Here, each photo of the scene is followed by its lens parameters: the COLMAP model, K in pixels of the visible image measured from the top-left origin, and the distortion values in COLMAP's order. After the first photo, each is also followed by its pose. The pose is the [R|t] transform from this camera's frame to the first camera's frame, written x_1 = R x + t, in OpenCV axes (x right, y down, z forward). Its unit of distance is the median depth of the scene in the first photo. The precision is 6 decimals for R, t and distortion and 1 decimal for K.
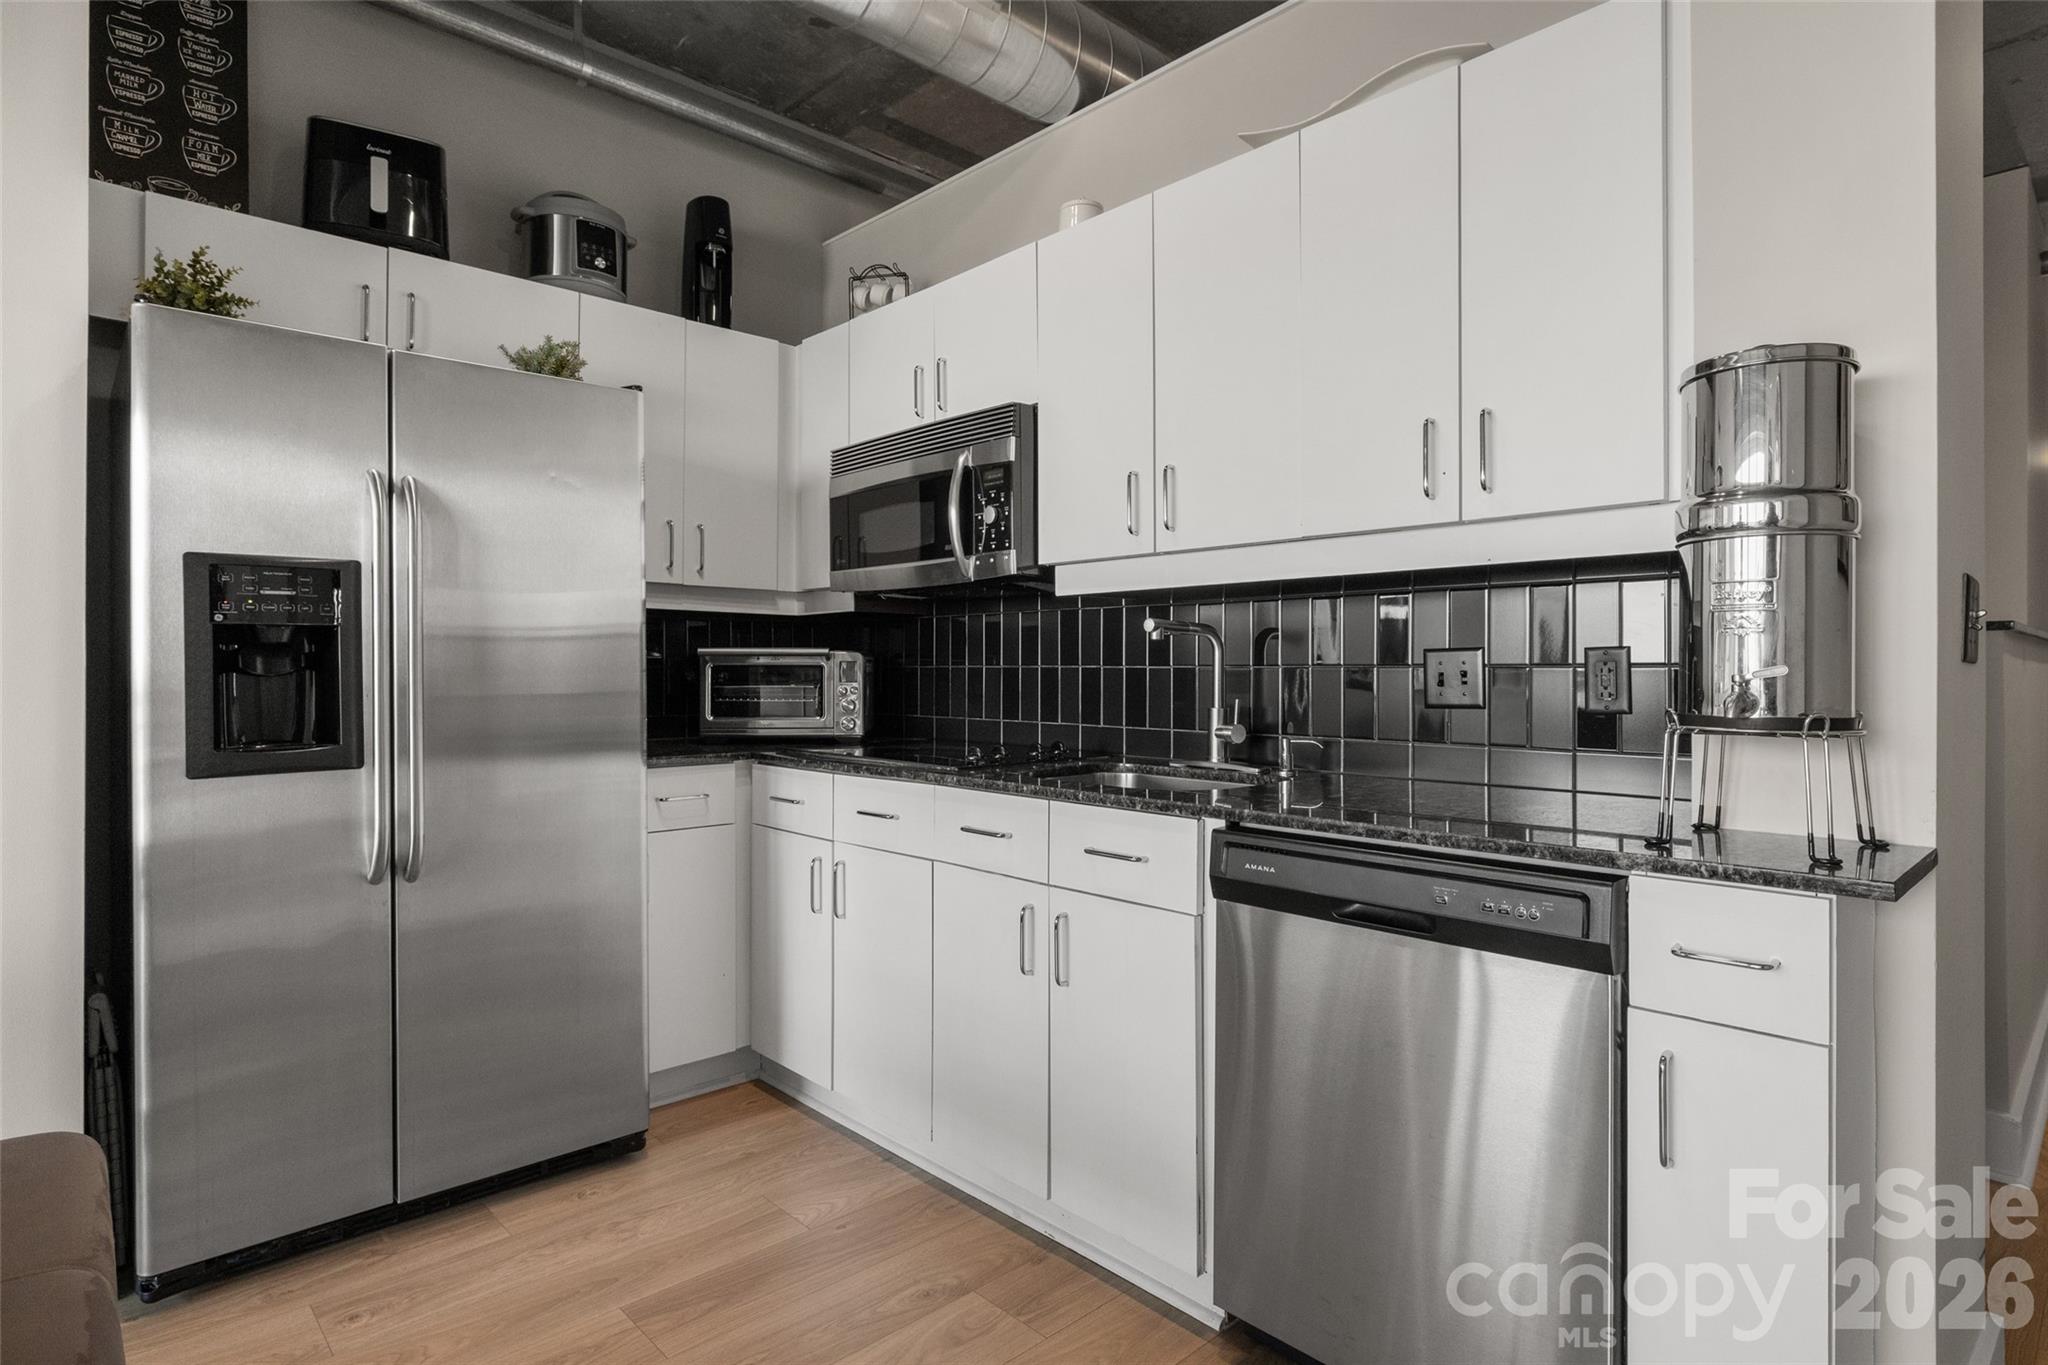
lens RADIAL K [[1066.5, 0, 1026.6], [0, 1066.5, 665.7], [0, 0, 1]] dist [-0.004195, -0.000487]
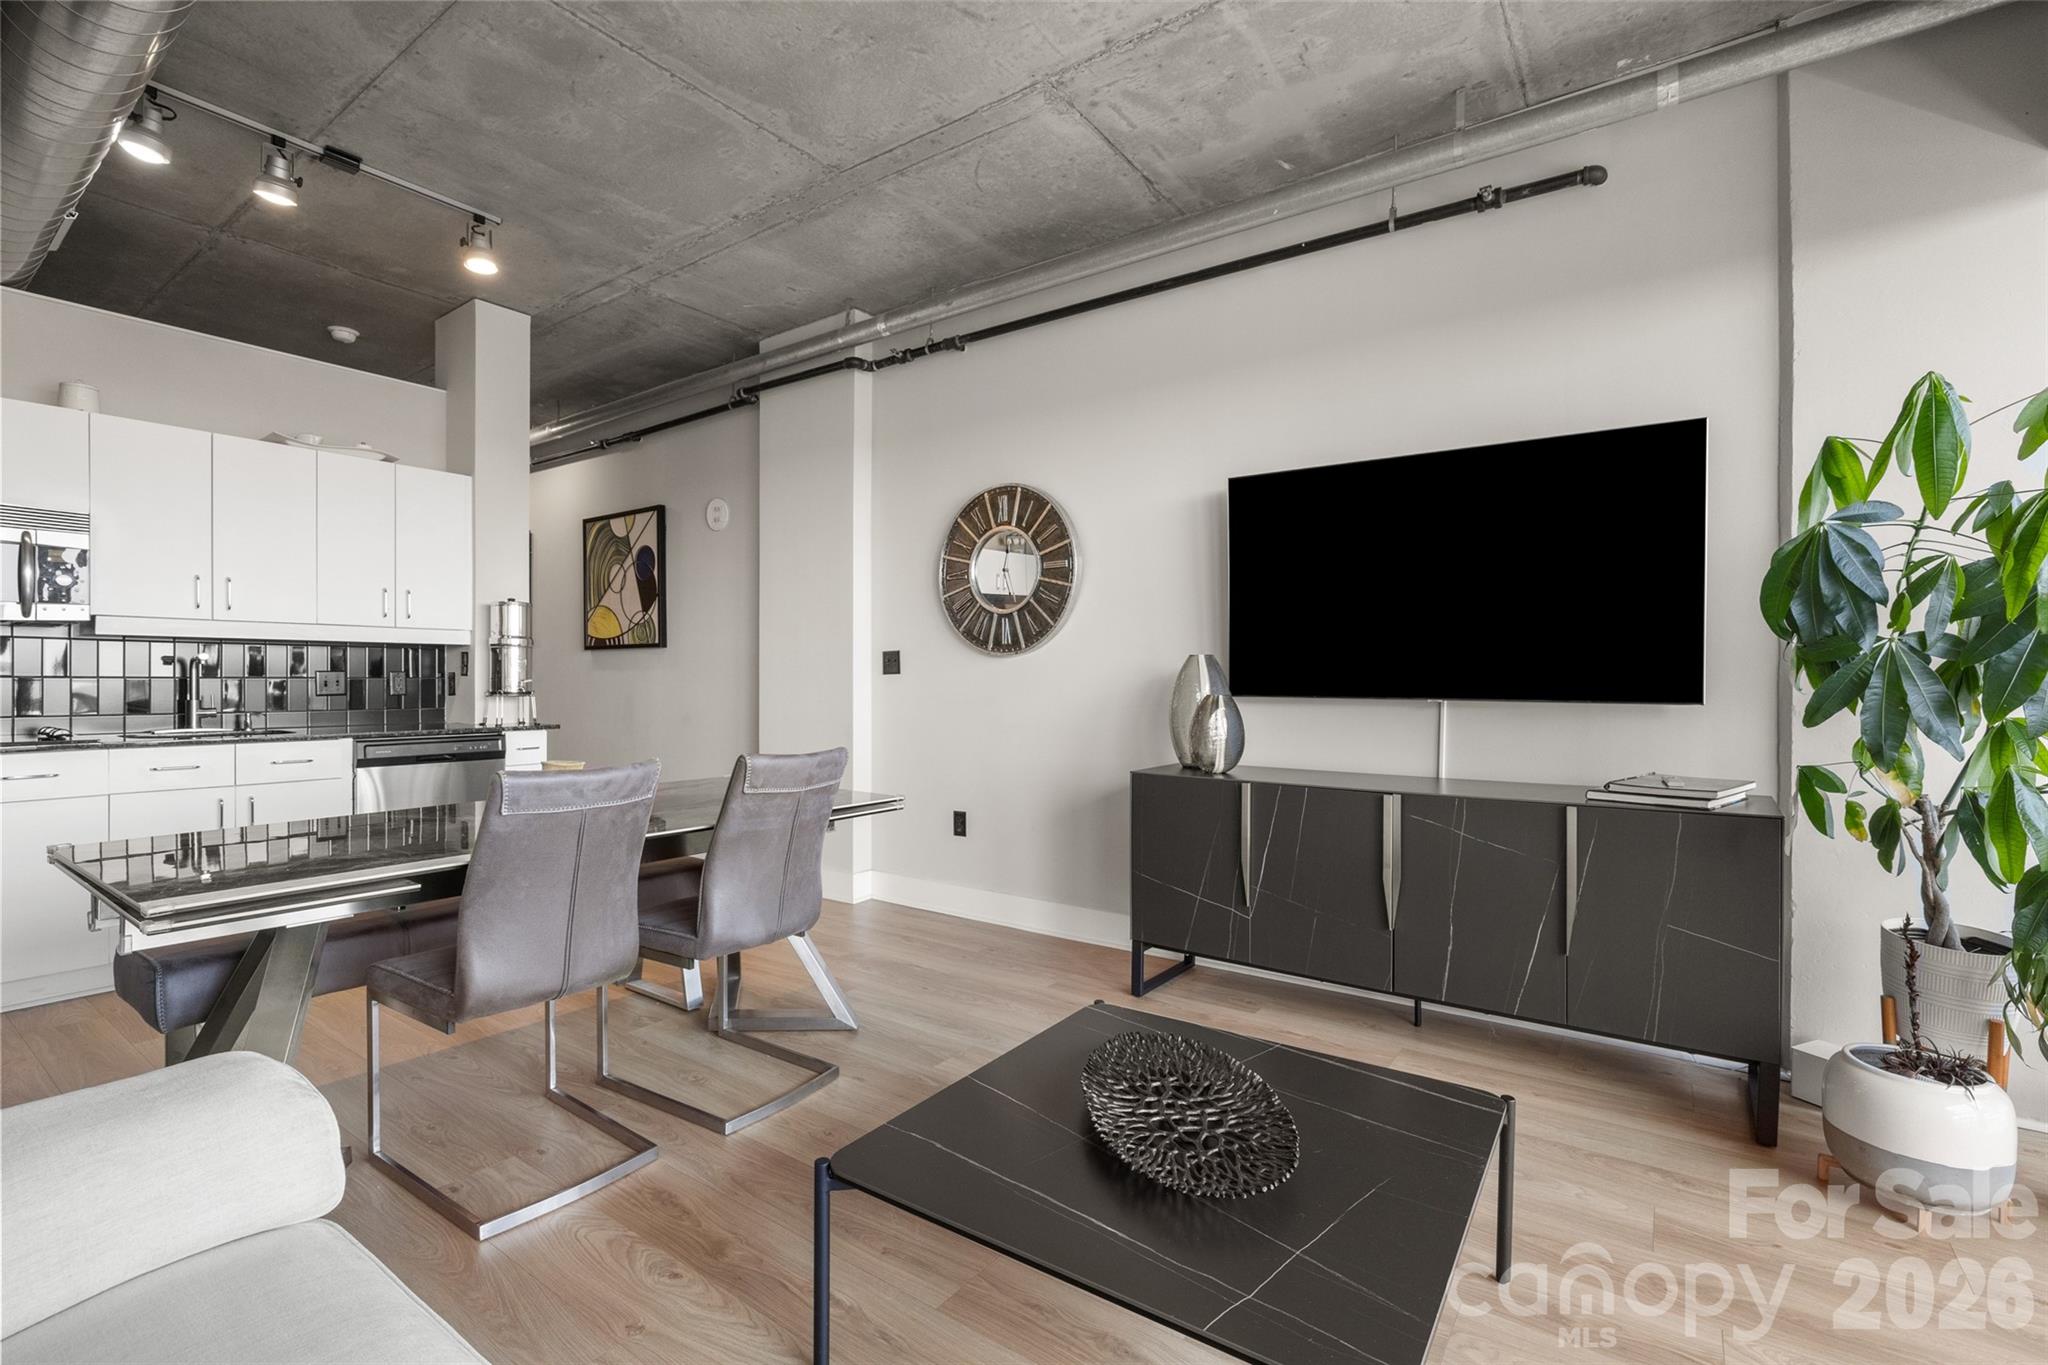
lens RADIAL K [[908.6, 0, 1024.0], [0, 908.6, 682.5], [0, 0, 1]] dist [-0.001034, -0.000330]
pose [[-0.195294, -0.008915, 0.980704, -2.141140], [-0.012333, 0.999902, 0.006634, -0.024463], [-0.980667, -0.010800, -0.195385, -0.154001]]
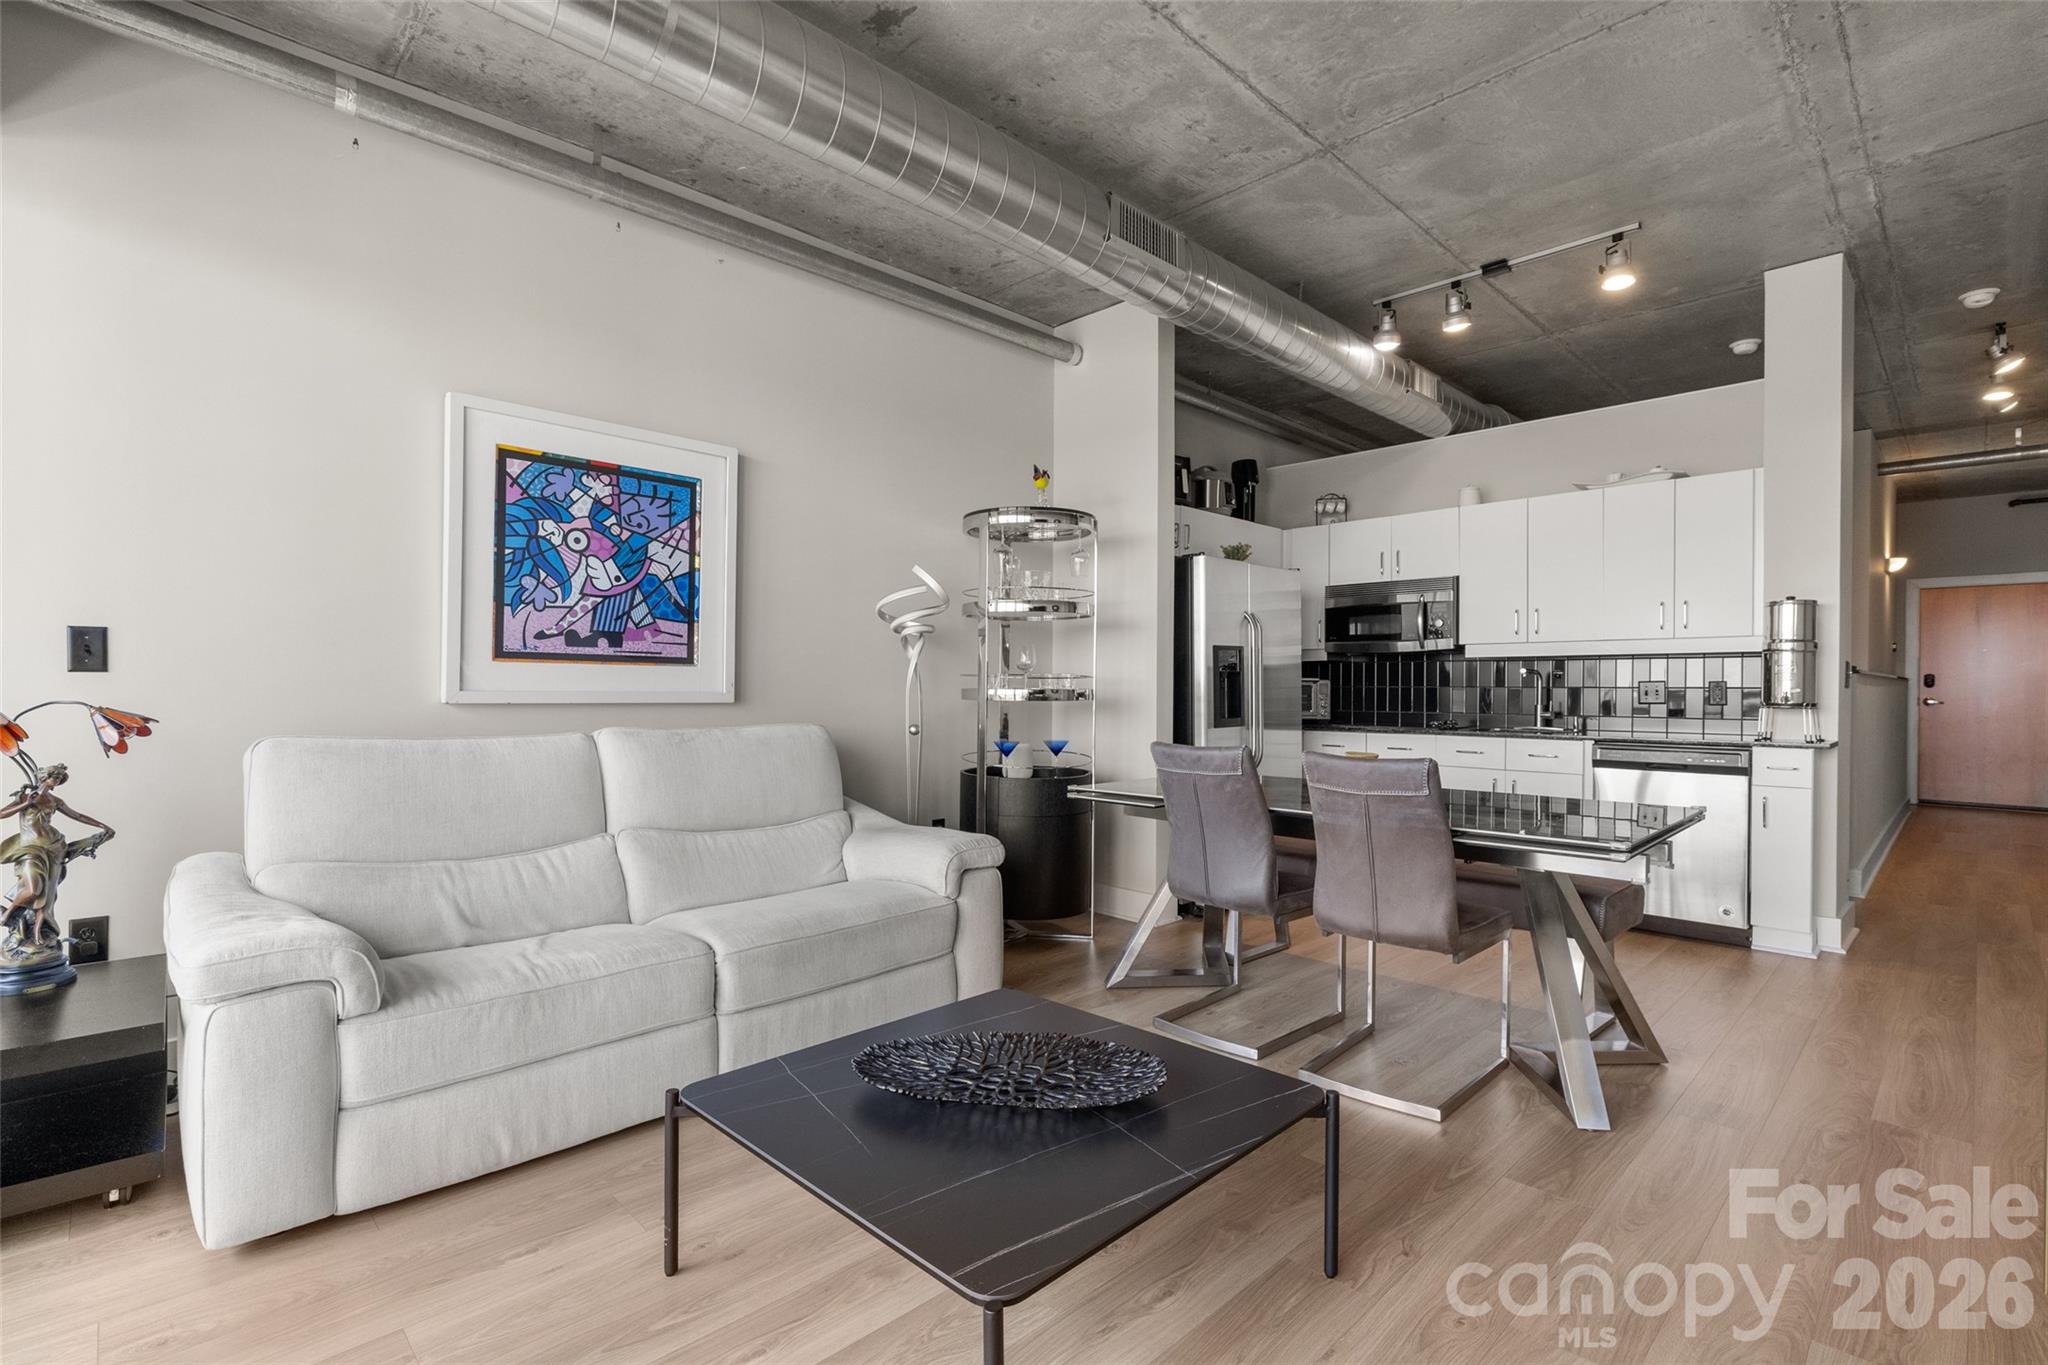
lens RADIAL K [[951.5, 0, 1029.4], [0, 951.5, 692.0], [0, 0, 1]] dist [0.000898, 0.000227]
pose [[0.999648, -0.001988, 0.026473, -1.331770], [0.001587, 0.999884, 0.015167, -0.029249], [-0.026500, -0.015120, 0.999534, -1.453580]]
